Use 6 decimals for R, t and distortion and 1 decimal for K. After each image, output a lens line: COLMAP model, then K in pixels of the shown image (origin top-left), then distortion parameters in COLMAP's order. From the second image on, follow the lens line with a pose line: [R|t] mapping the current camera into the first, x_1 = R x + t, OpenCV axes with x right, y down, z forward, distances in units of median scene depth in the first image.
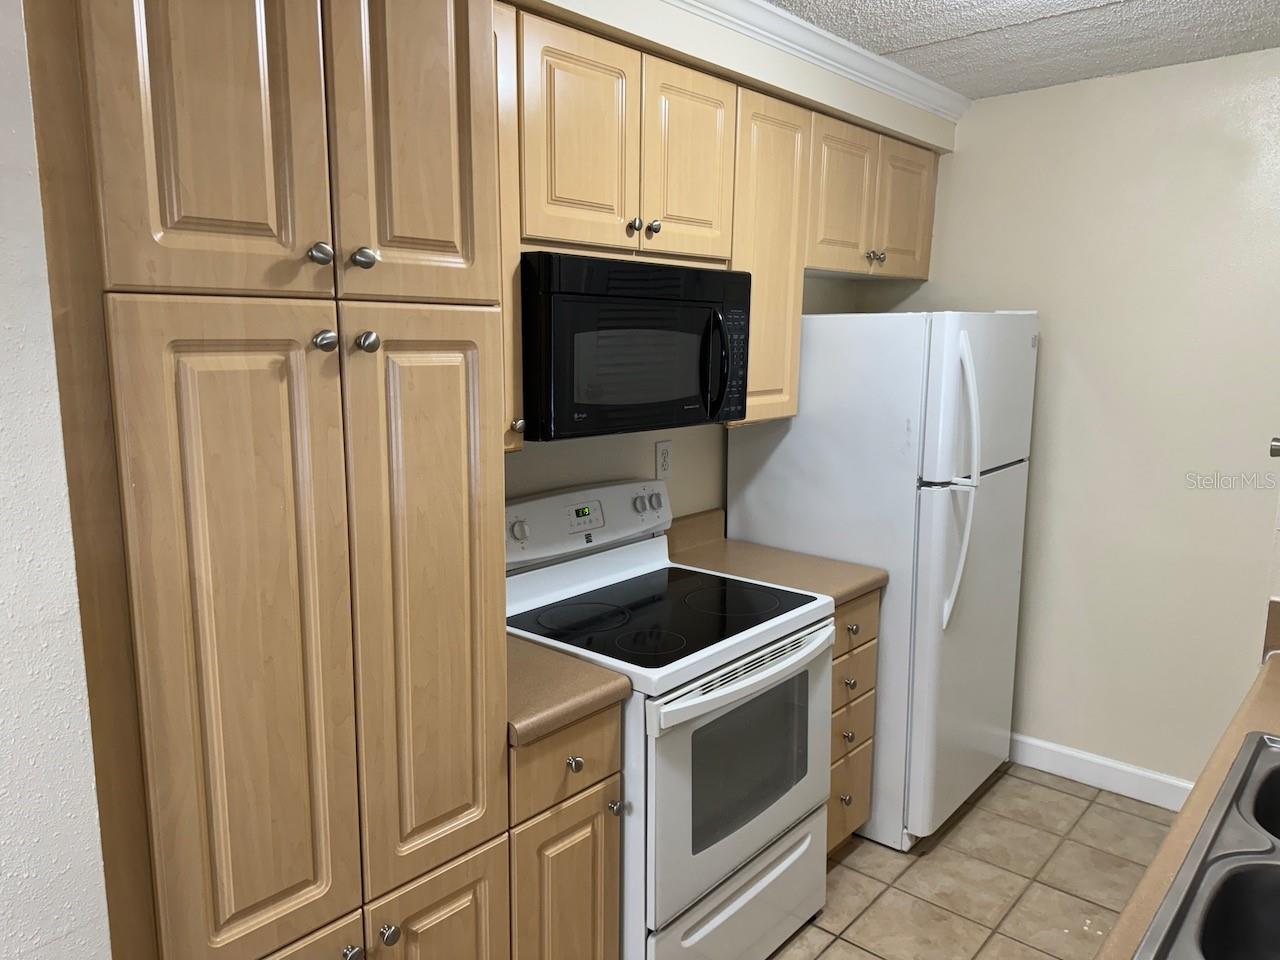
lens RADIAL K [[900.1, 0, 640.0], [0, 900.1, 480.0], [0, 0, 1]] dist [0.006741, -0.000526]
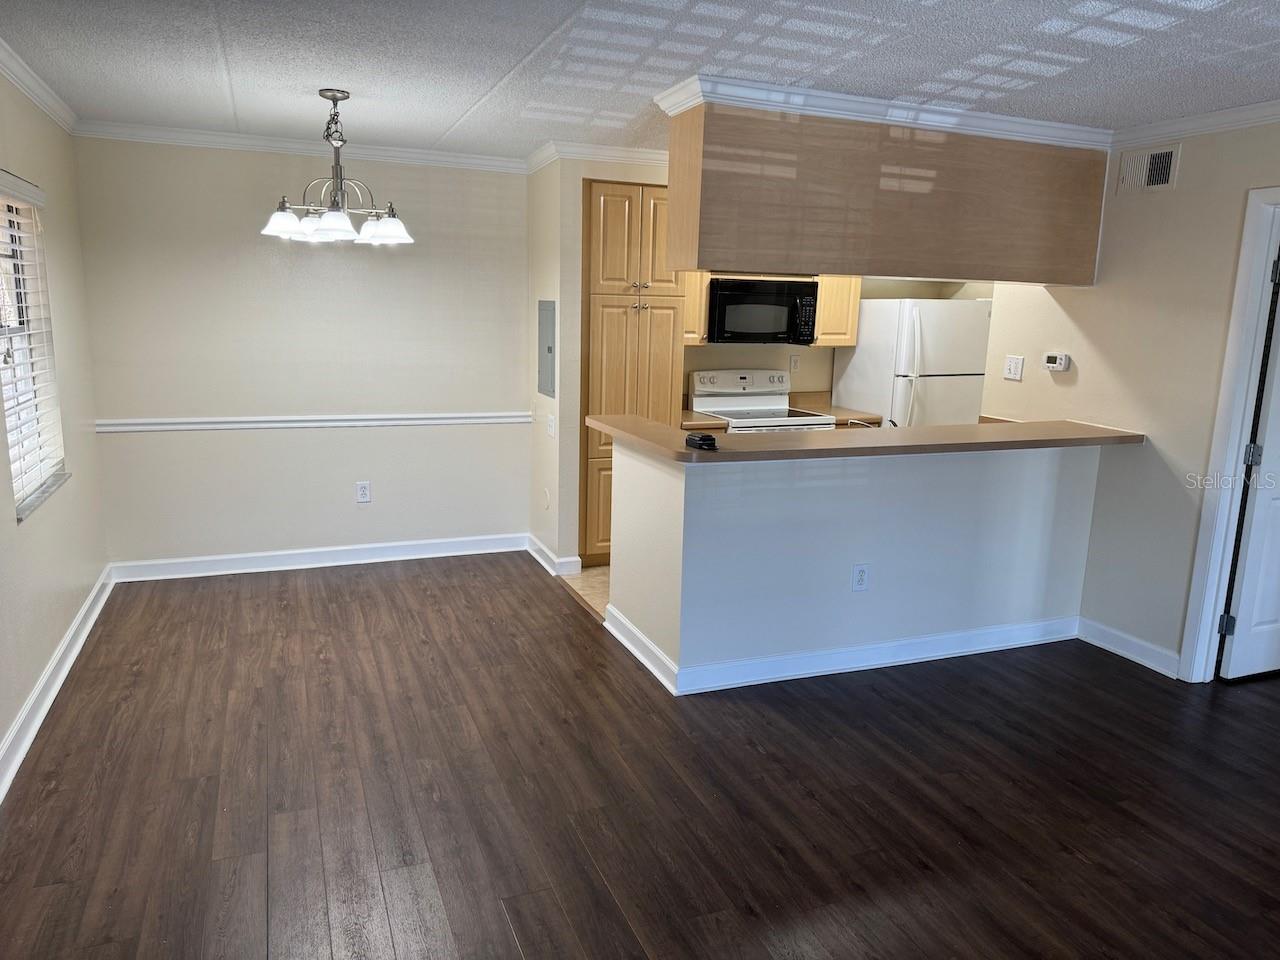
lens RADIAL K [[886.3, 0, 618.2], [0, 886.3, 480.5], [0, 0, 1]] dist [0.043541, -0.001408]
pose [[0.888951, 0.104534, -0.445913, 0.768532], [-0.092207, 0.994518, 0.049322, 0.232772], [0.448625, -0.002729, 0.893716, -1.390163]]
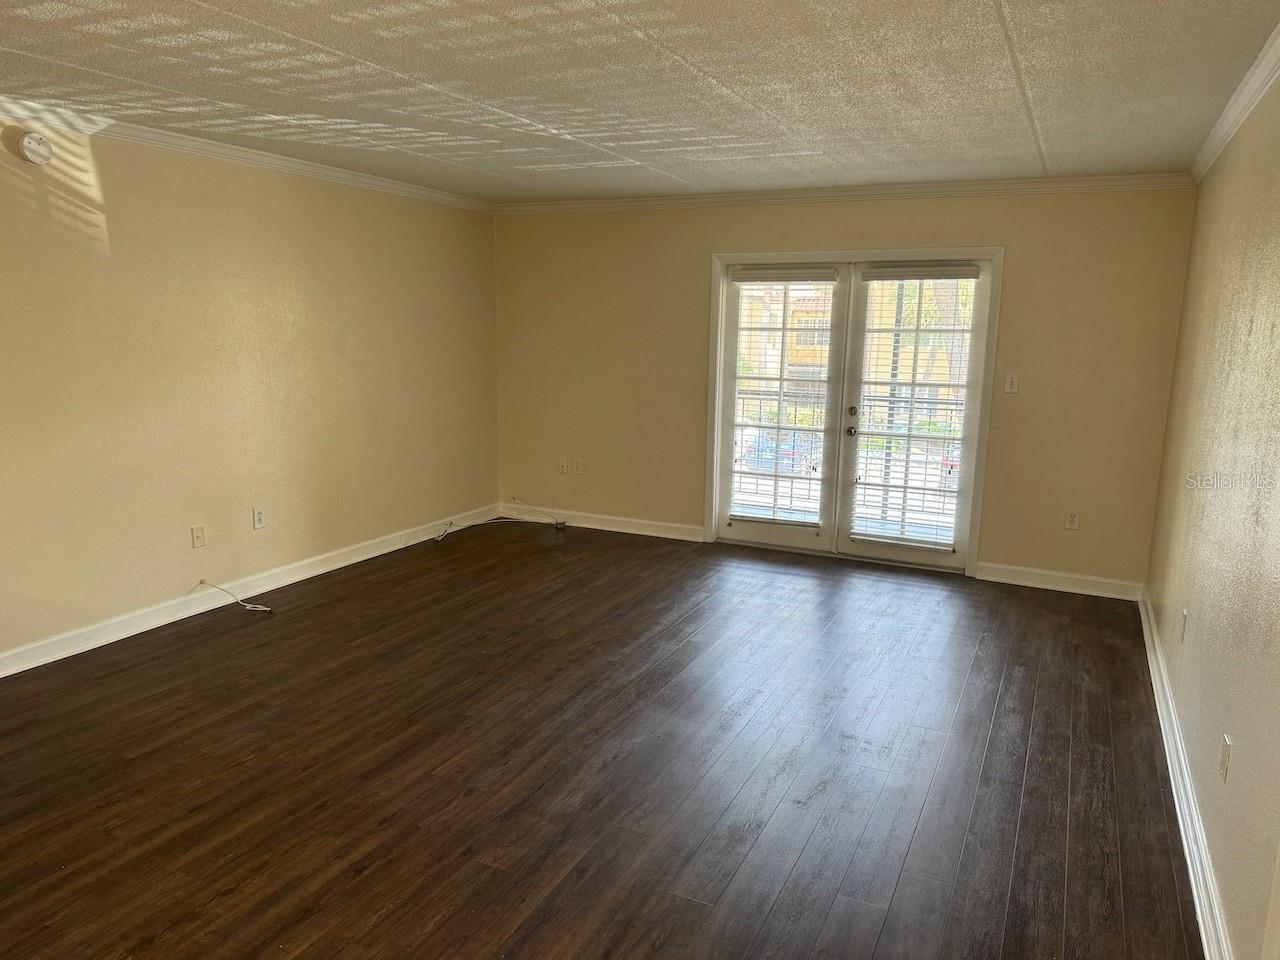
lens RADIAL K [[900.1, 0, 640.0], [0, 900.1, 480.0], [0, 0, 1]] dist [0.006741, -0.000526]
pose [[-0.271465, -0.181906, 0.945101, -0.509241], [0.131103, 0.965834, 0.223554, 0.067386], [-0.953477, 0.184593, -0.238342, -0.486930]]
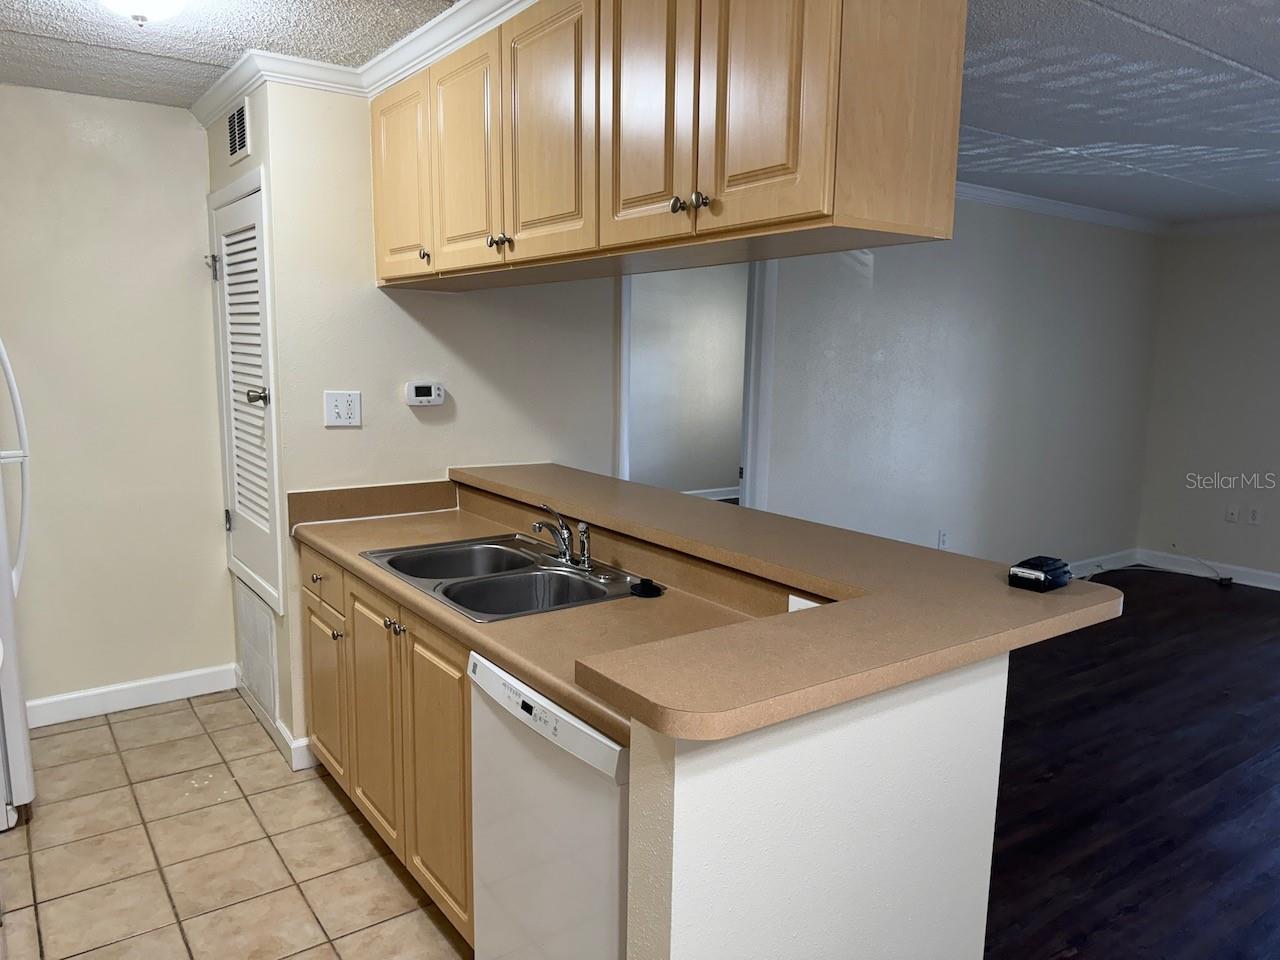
lens RADIAL K [[900.1, 0, 640.0], [0, 900.1, 480.0], [0, 0, 1]] dist [0.006741, -0.000526]
pose [[0.221749, -0.145072, 0.964252, -0.541593], [0.137090, 0.983688, 0.116470, 0.010169], [-0.965419, 0.106362, 0.238020, 0.047112]]
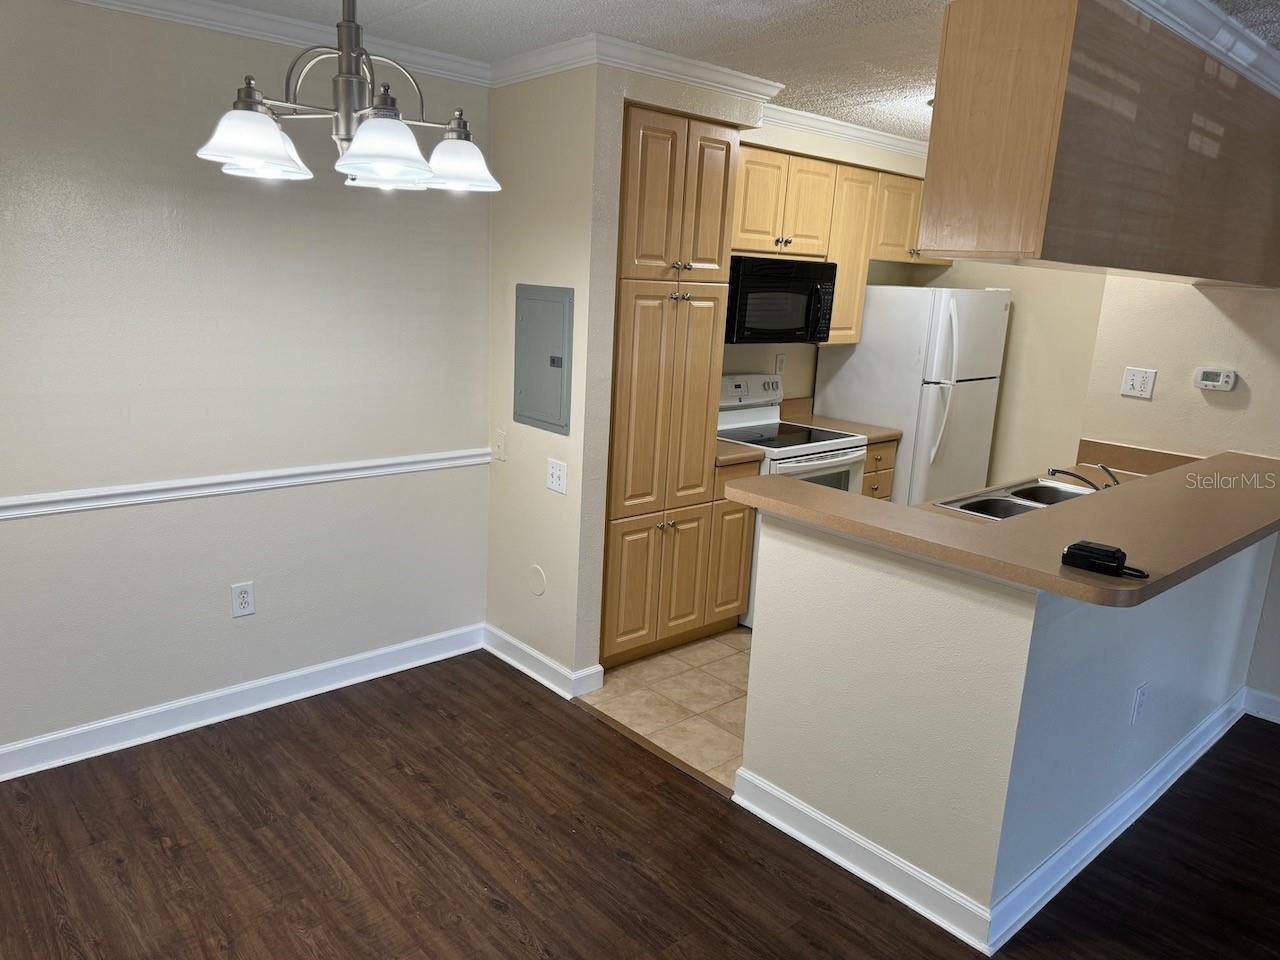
lens RADIAL K [[903.8, 0, 617.1], [0, 903.8, 478.0], [0, 0, 1]] dist [0.037466, -0.048650]
pose [[0.990761, 0.069214, -0.116629, -0.081345], [-0.062270, 0.996121, 0.062171, 0.128701], [0.120480, -0.054334, 0.991228, -0.967443]]
